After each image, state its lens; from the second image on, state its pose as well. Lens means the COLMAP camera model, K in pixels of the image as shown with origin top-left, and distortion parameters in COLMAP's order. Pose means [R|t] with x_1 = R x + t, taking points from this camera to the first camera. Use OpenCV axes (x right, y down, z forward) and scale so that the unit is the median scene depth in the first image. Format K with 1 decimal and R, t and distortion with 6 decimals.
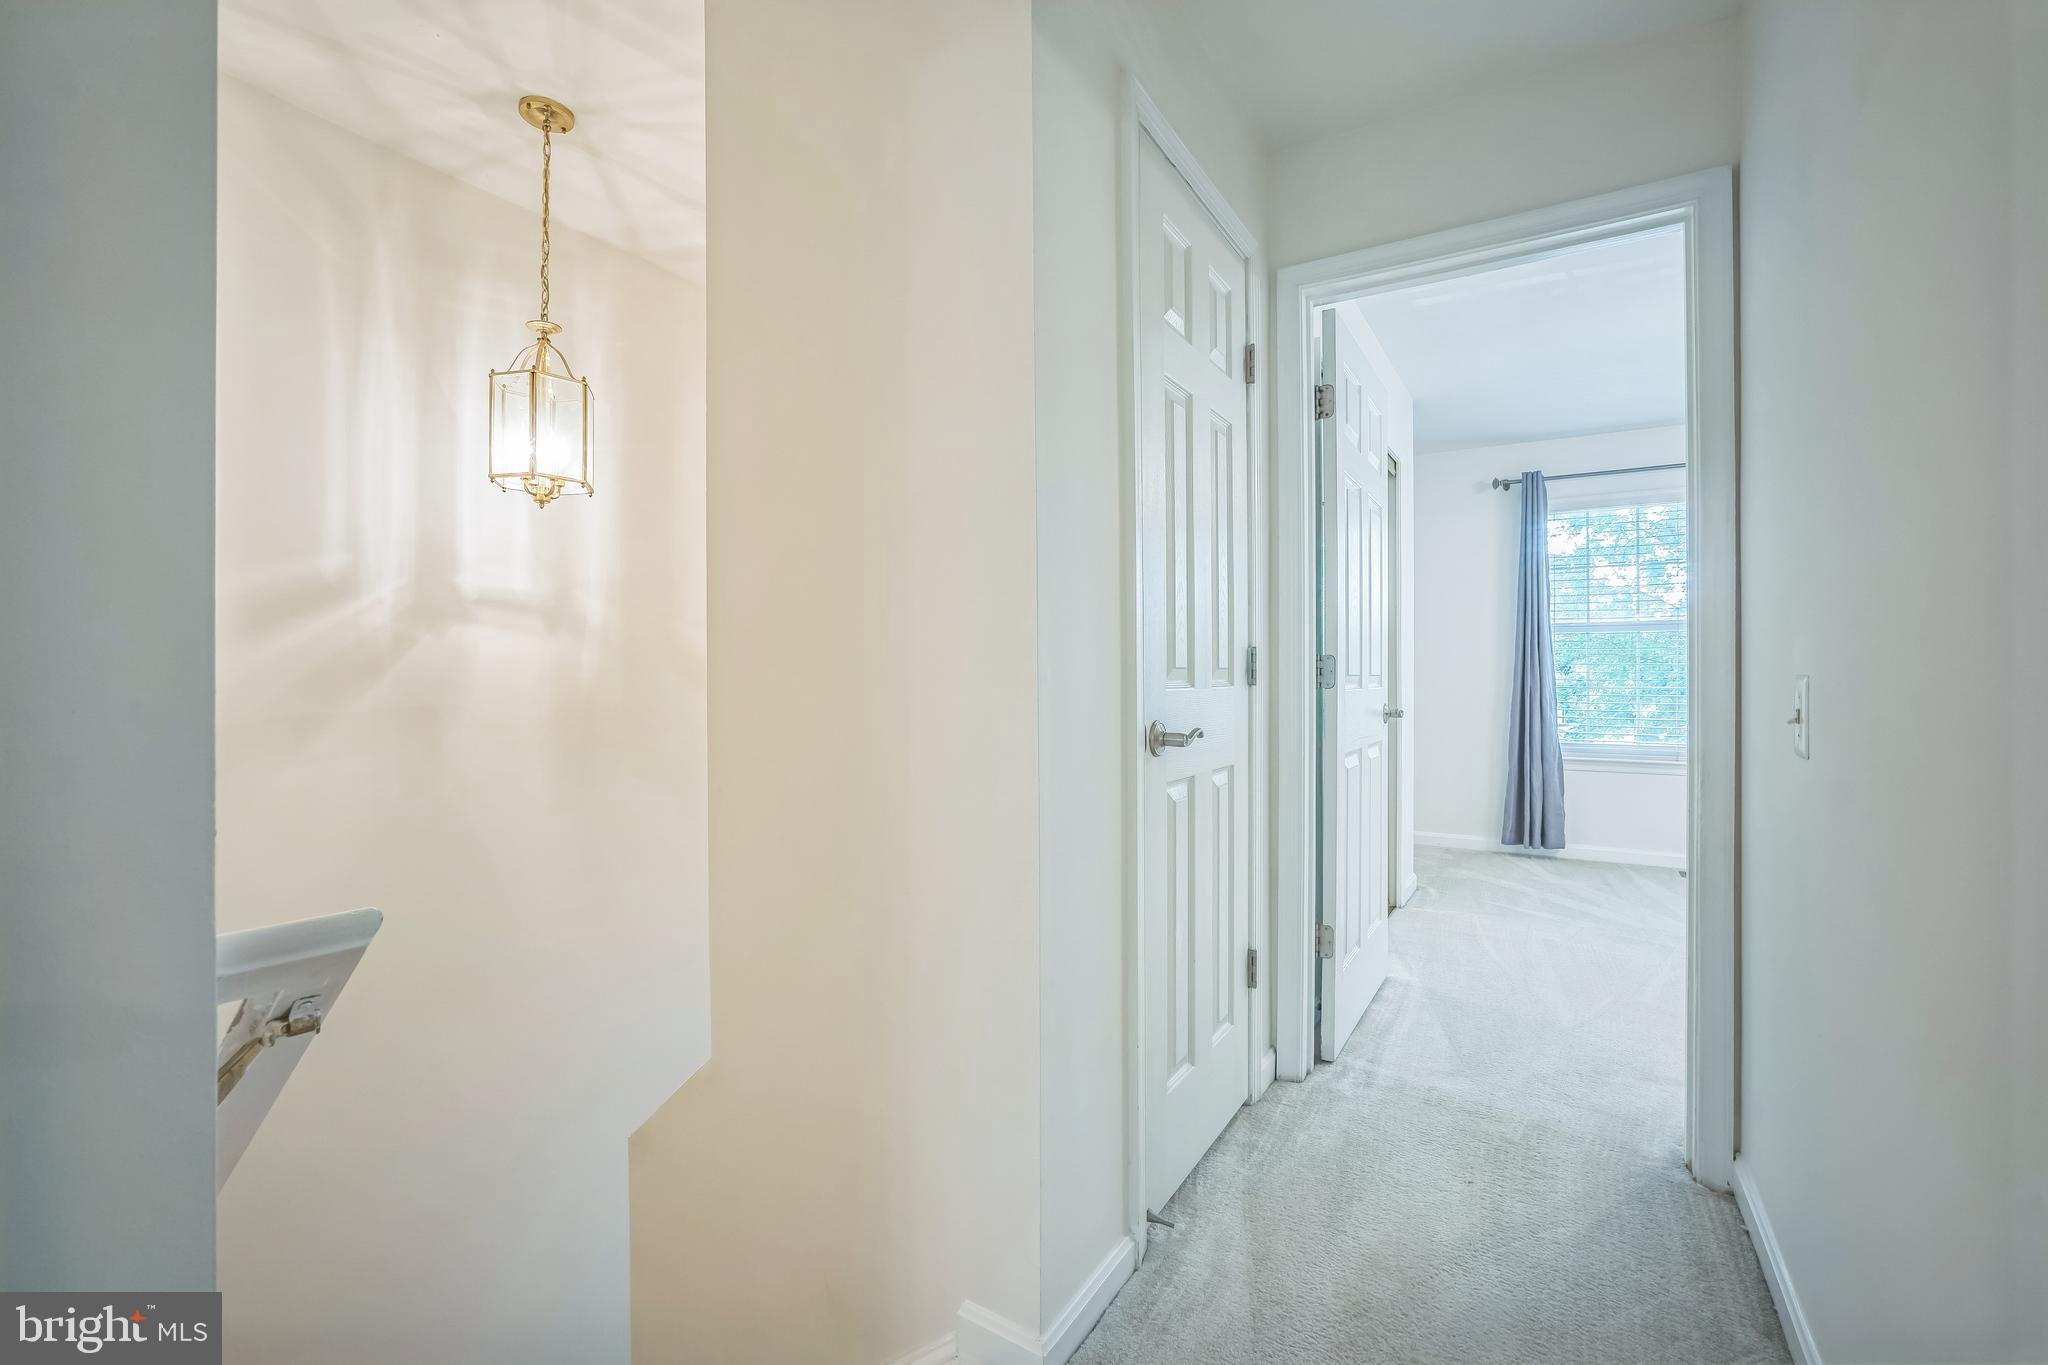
lens RADIAL K [[879.6, 0, 1027.3], [0, 879.6, 697.5], [0, 0, 1]] dist [-0.035242, 0.015653]
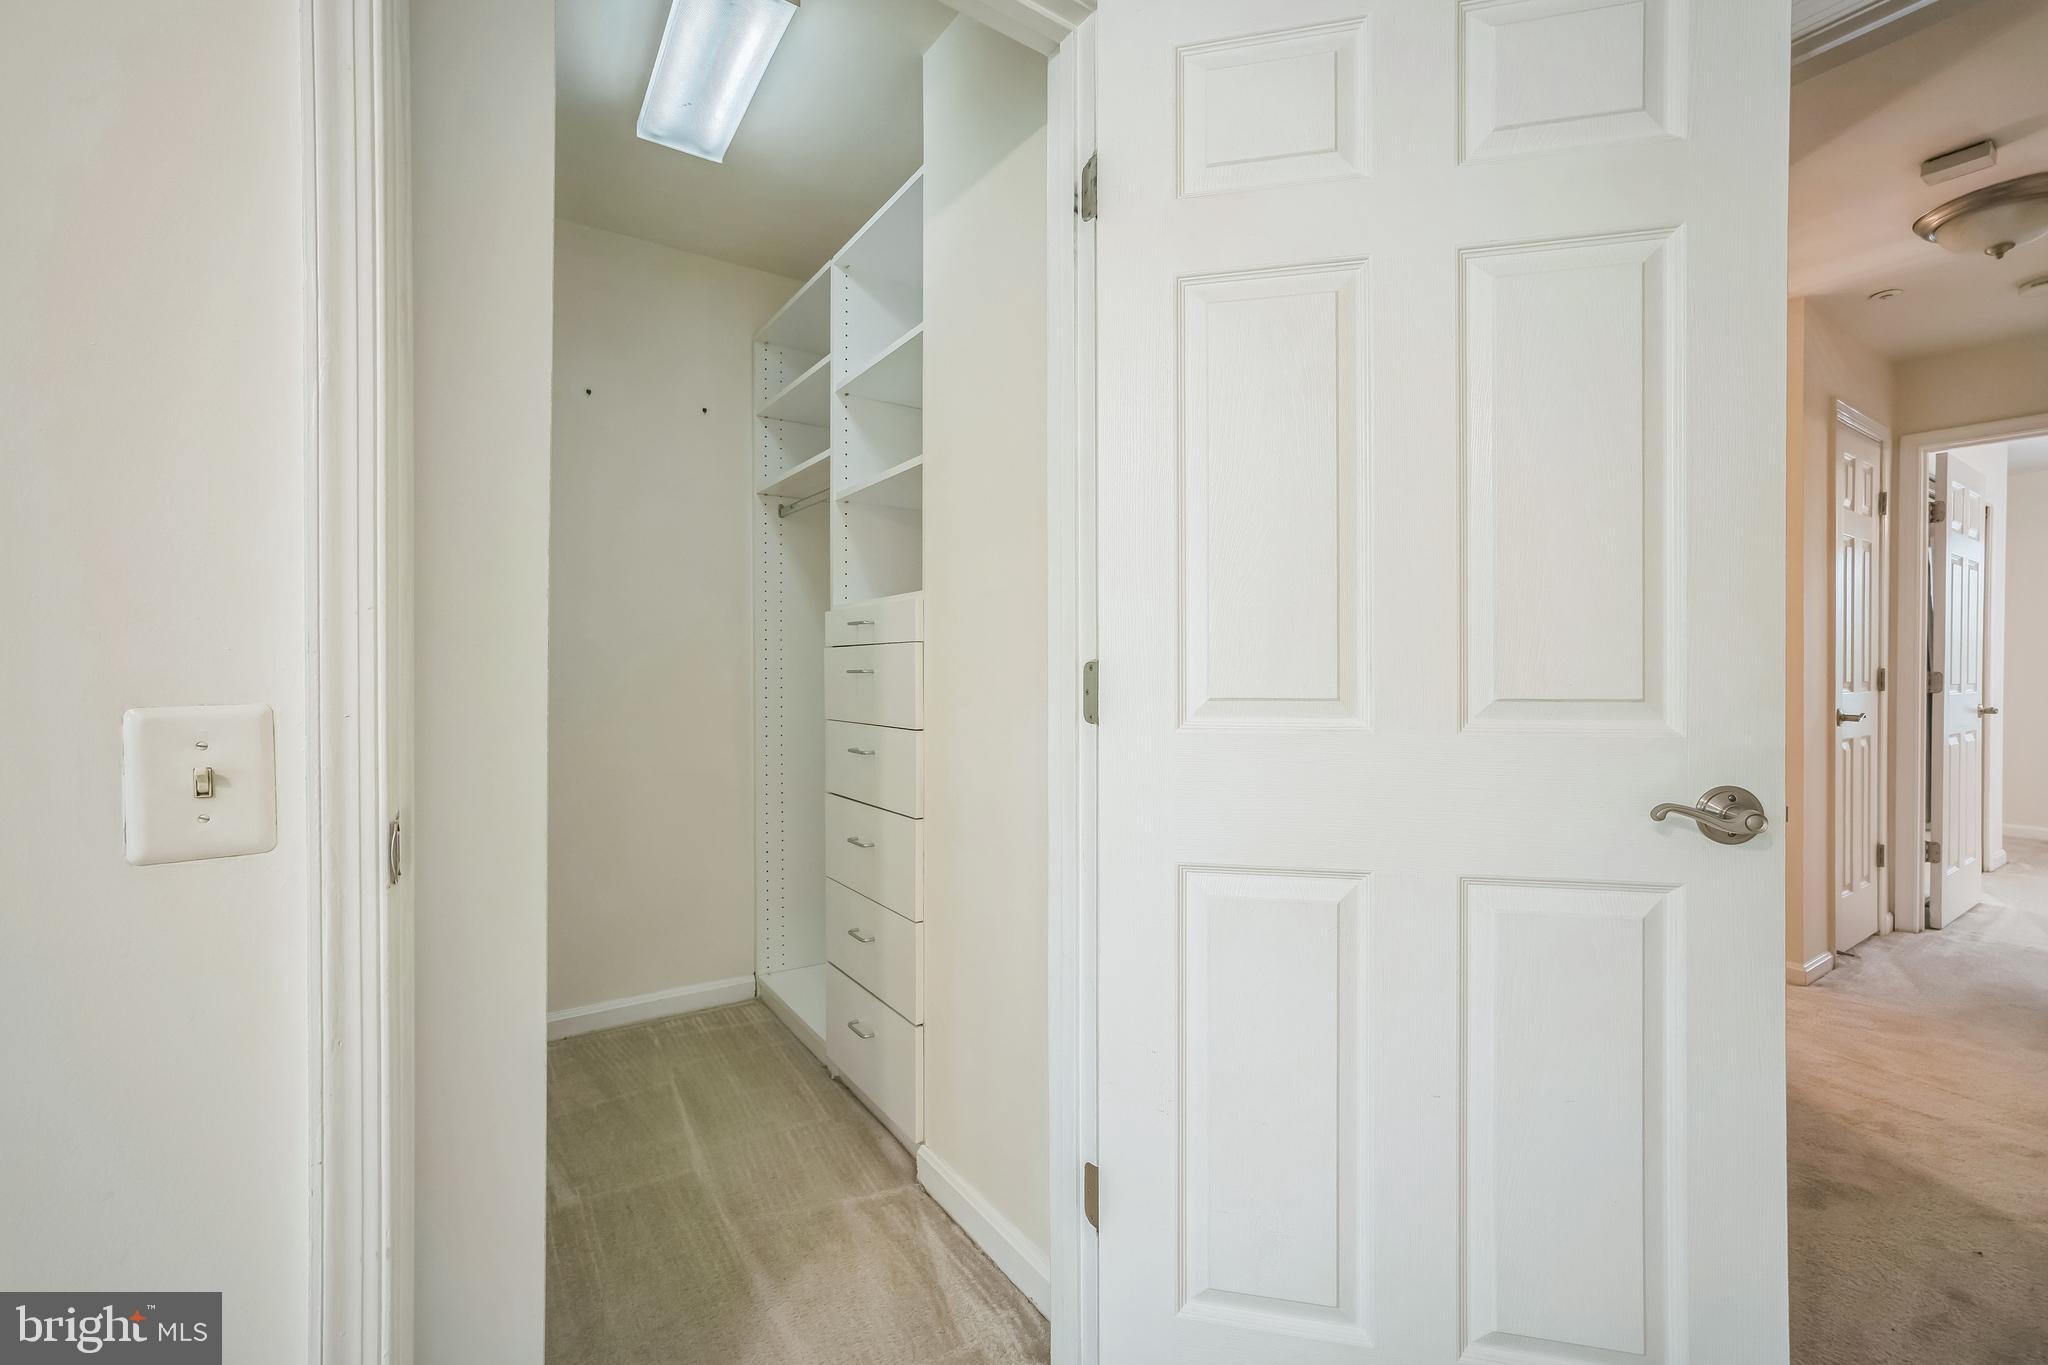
lens RADIAL K [[879.6, 0, 1027.3], [0, 879.6, 697.5], [0, 0, 1]] dist [-0.035242, 0.015653]
pose [[0.912896, 0.006627, -0.408138, -0.529178], [-0.007224, 0.999974, 0.000080, 0.010530], [0.408128, 0.002876, 0.912920, -1.110759]]
